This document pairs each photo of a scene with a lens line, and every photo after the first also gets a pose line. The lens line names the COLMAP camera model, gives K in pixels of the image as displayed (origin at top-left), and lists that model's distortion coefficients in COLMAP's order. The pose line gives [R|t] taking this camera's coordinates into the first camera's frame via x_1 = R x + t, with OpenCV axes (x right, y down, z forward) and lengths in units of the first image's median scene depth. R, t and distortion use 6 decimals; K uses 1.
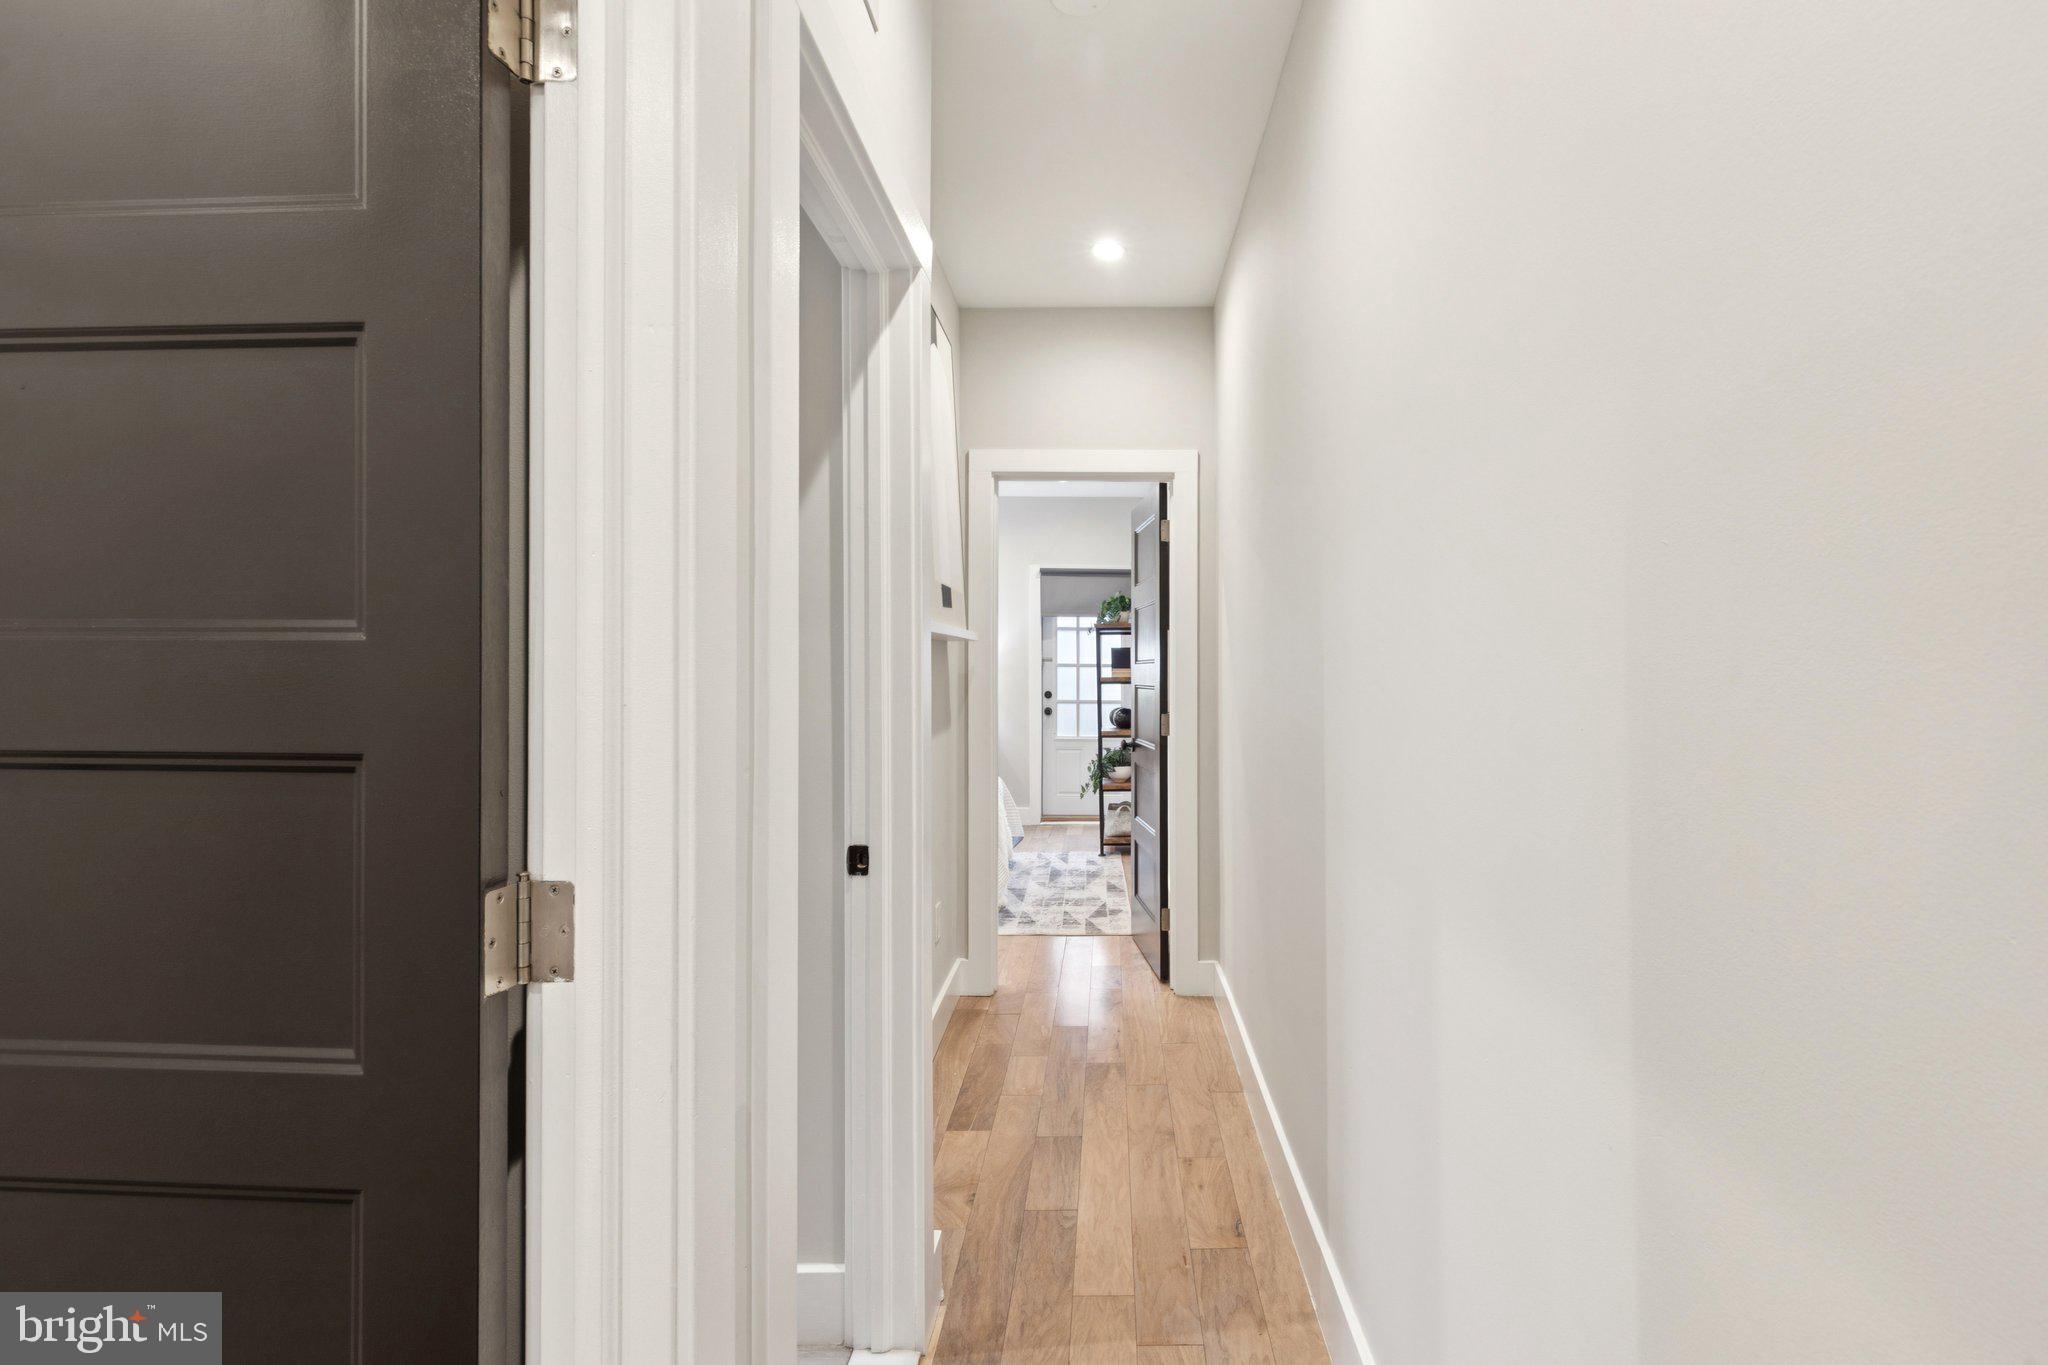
lens RADIAL K [[920.7, 0, 1056.3], [0, 920.7, 666.9], [0, 0, 1]] dist [0.002265, -0.000417]
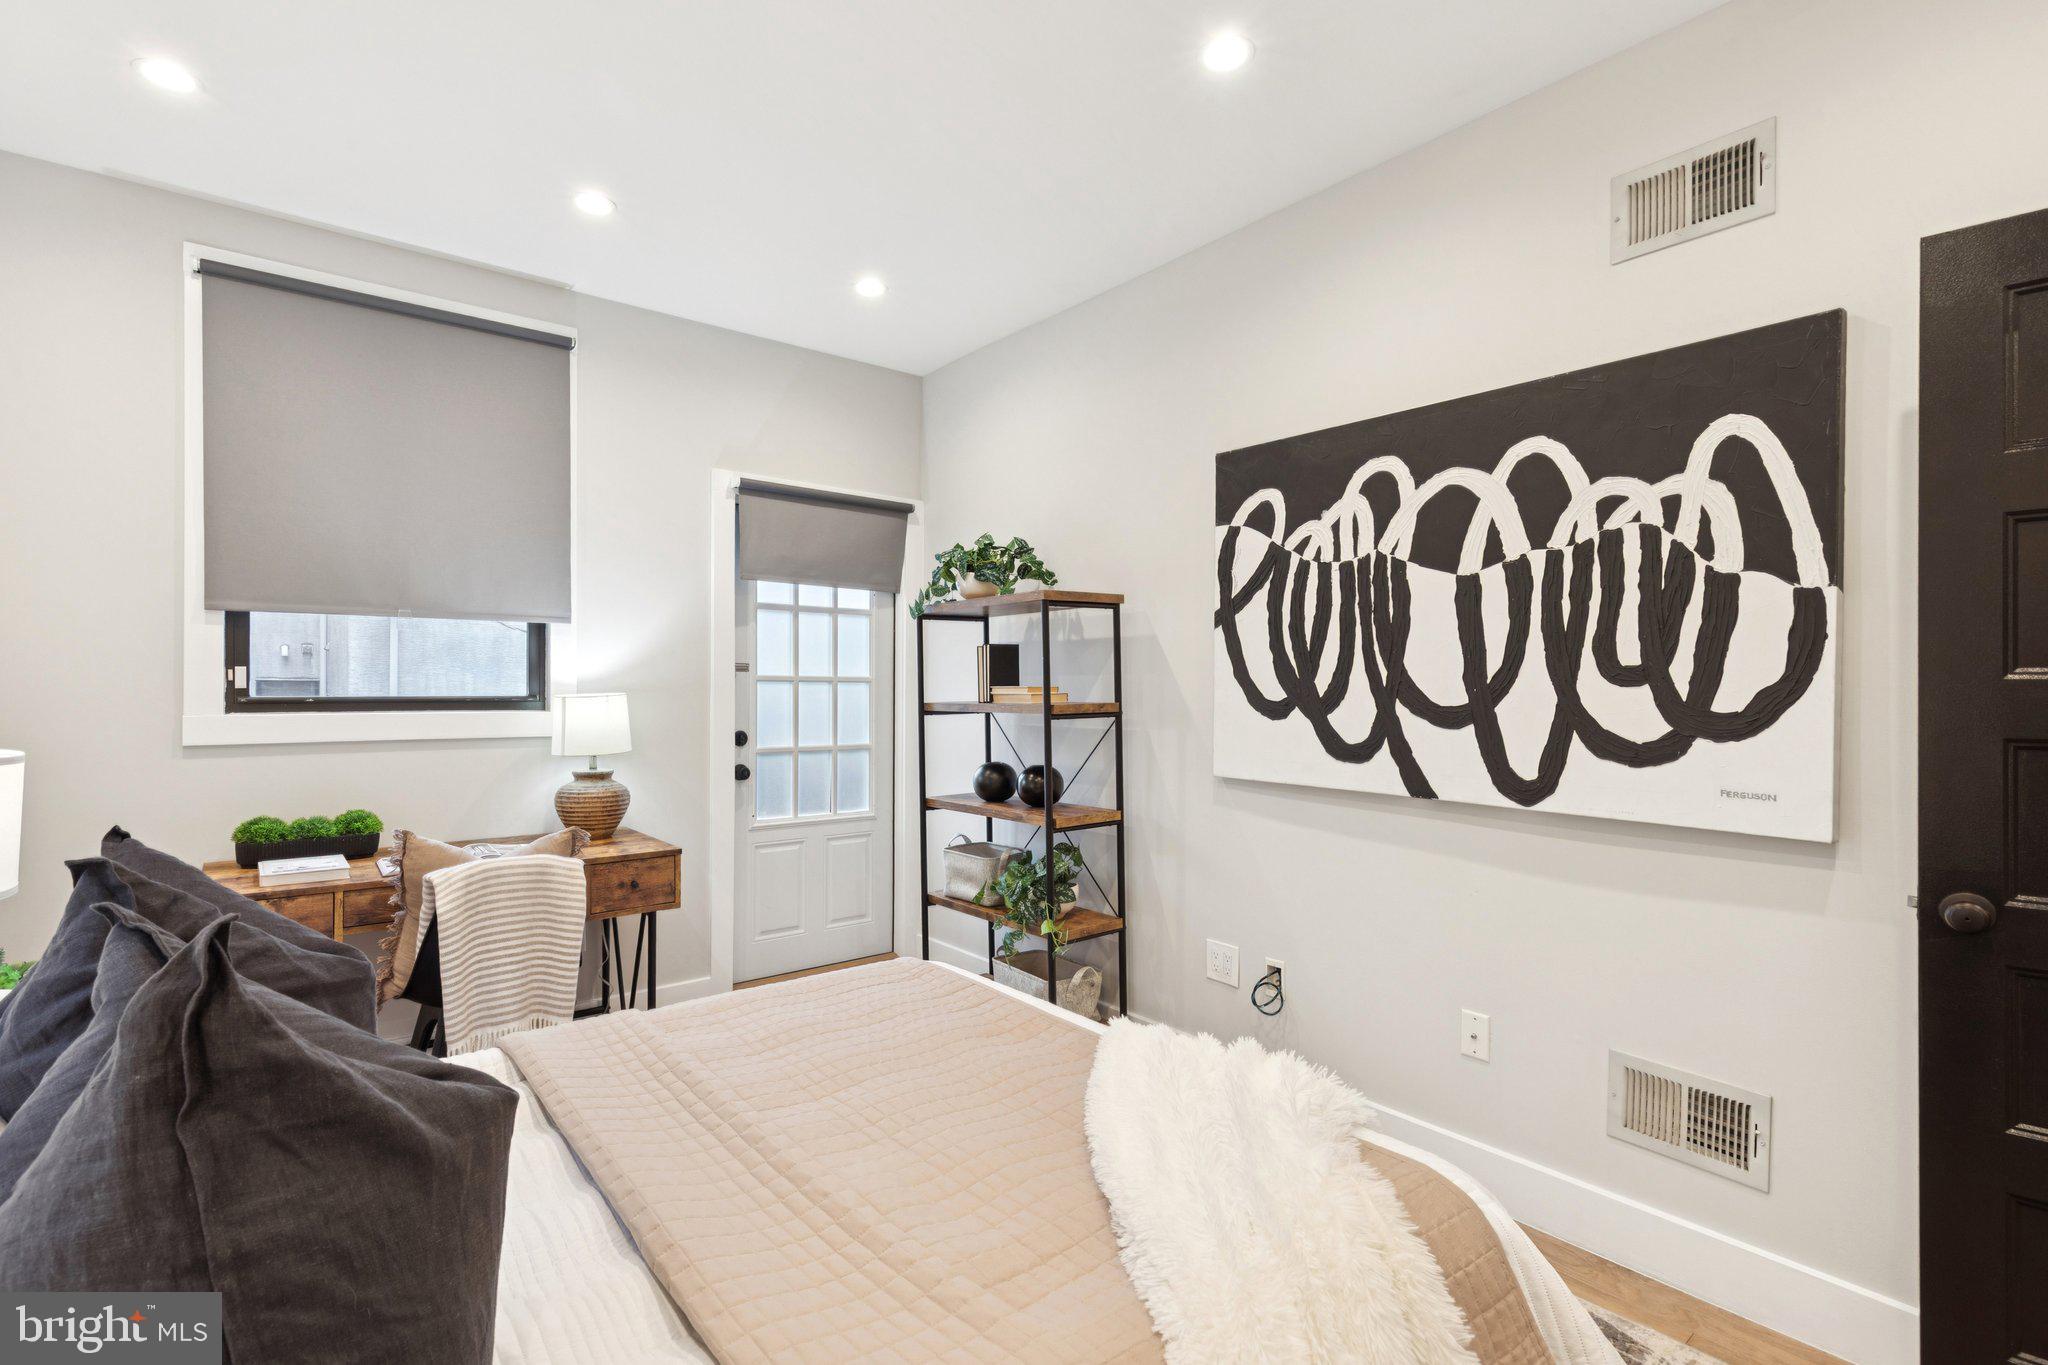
lens RADIAL K [[945.6, 0, 1021.6], [0, 945.6, 706.0], [0, 0, 1]] dist [0.003493, -0.000566]
pose [[0.741018, -0.016719, 0.671277, -0.464331], [-0.000760, 0.999668, 0.025737, -0.000921], [-0.671485, -0.019581, 0.740760, 1.022853]]
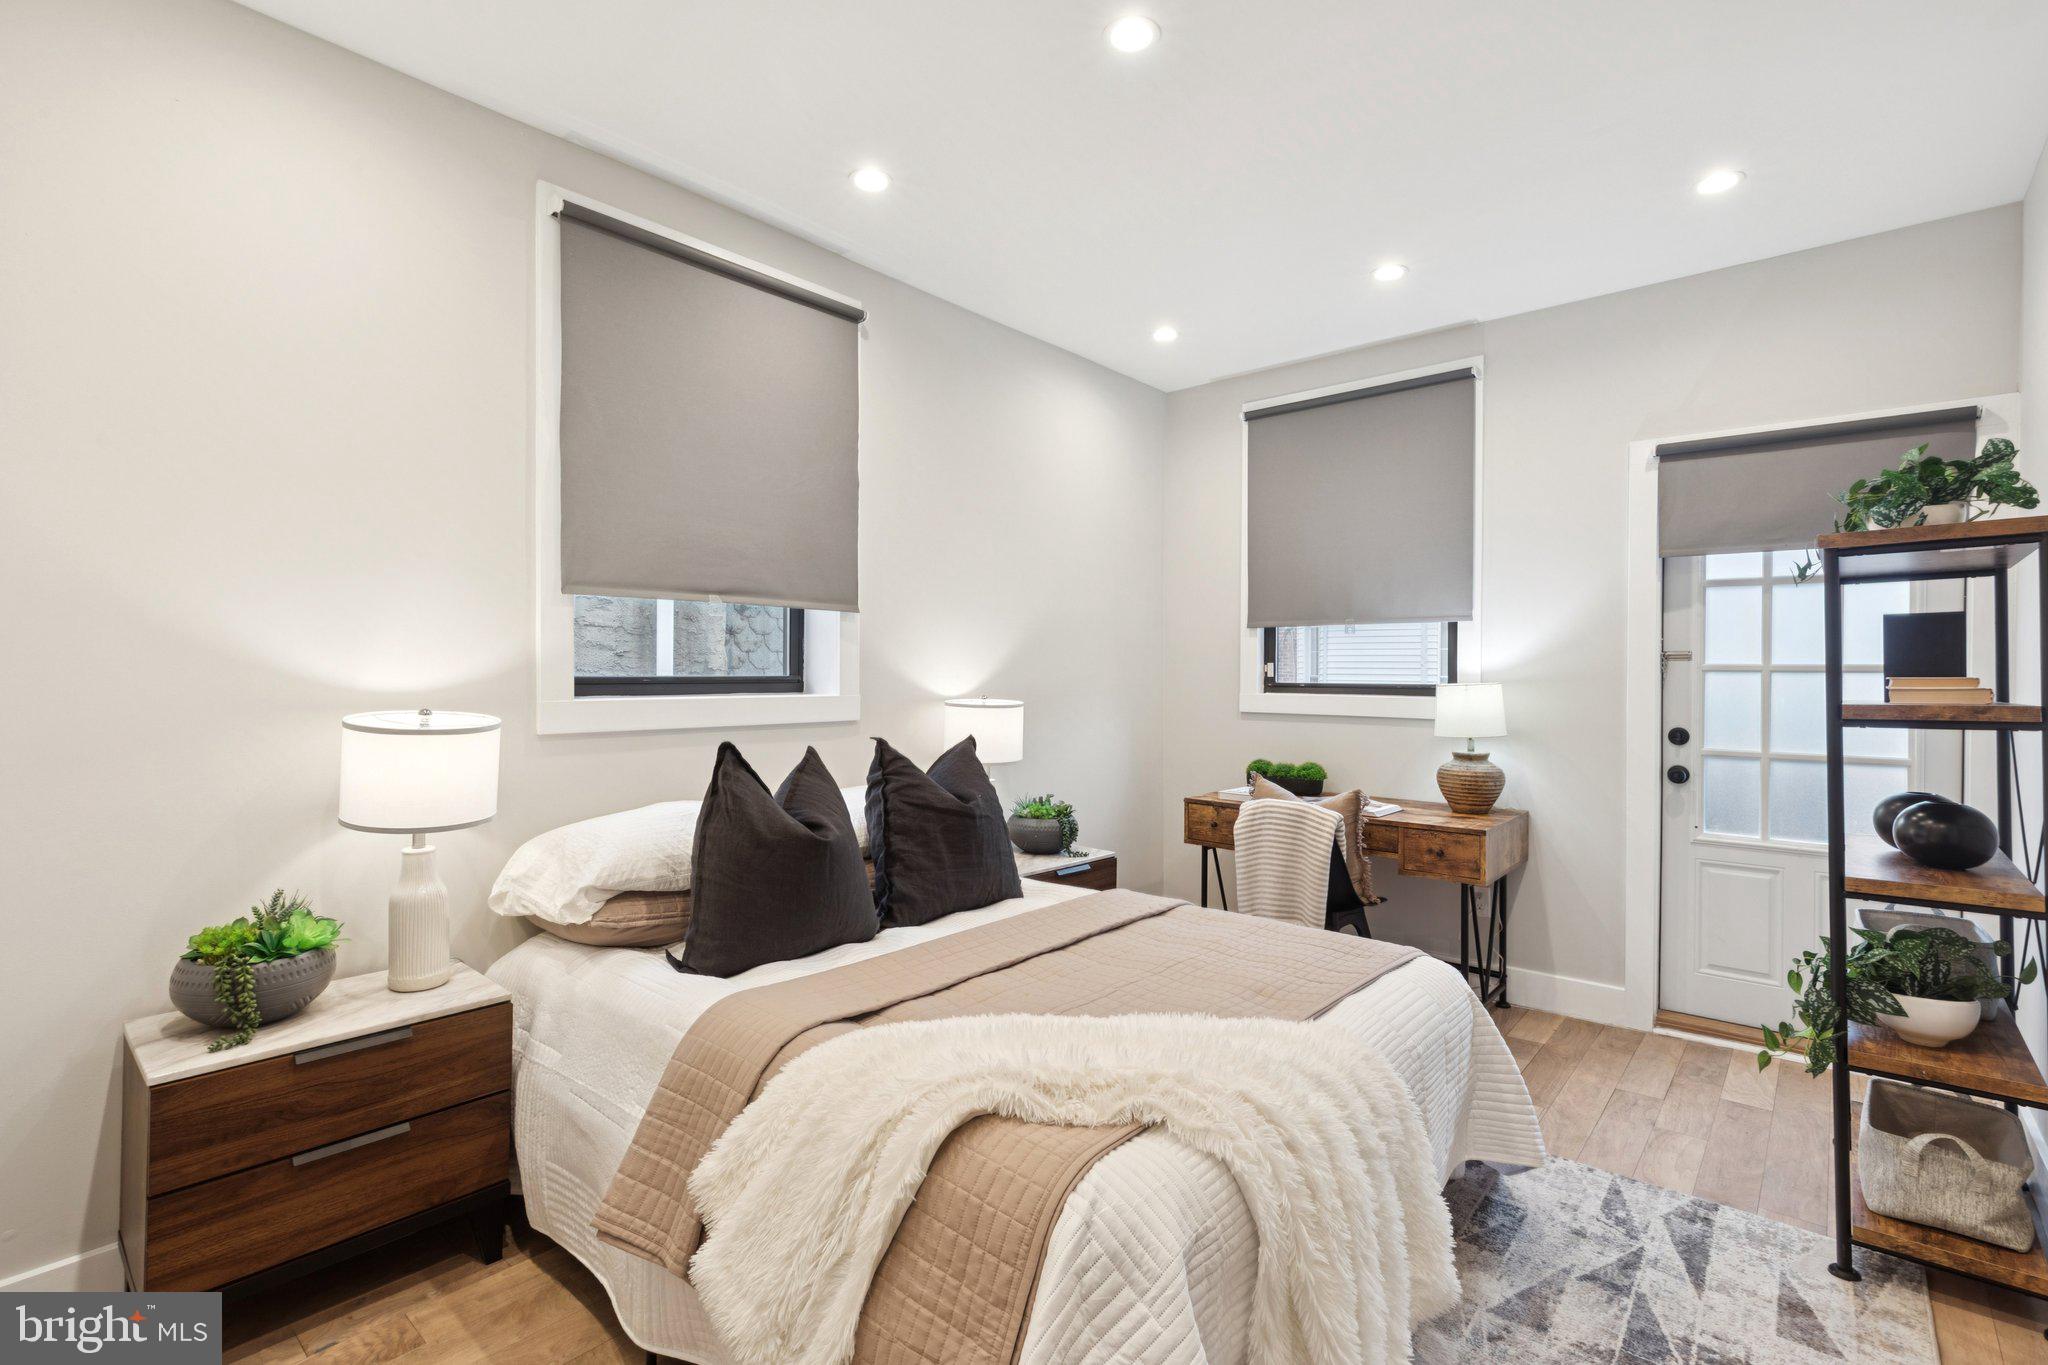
lens RADIAL K [[935.8, 0, 1024.0], [0, 935.8, 682.5], [0, 0, 1]] dist [0.000757, 0.000305]
pose [[0.786936, 0.005728, -0.617008, 0.040057], [0.000394, 0.999952, 0.009787, 0.000373], [0.617034, -0.007945, 0.786896, 0.899876]]
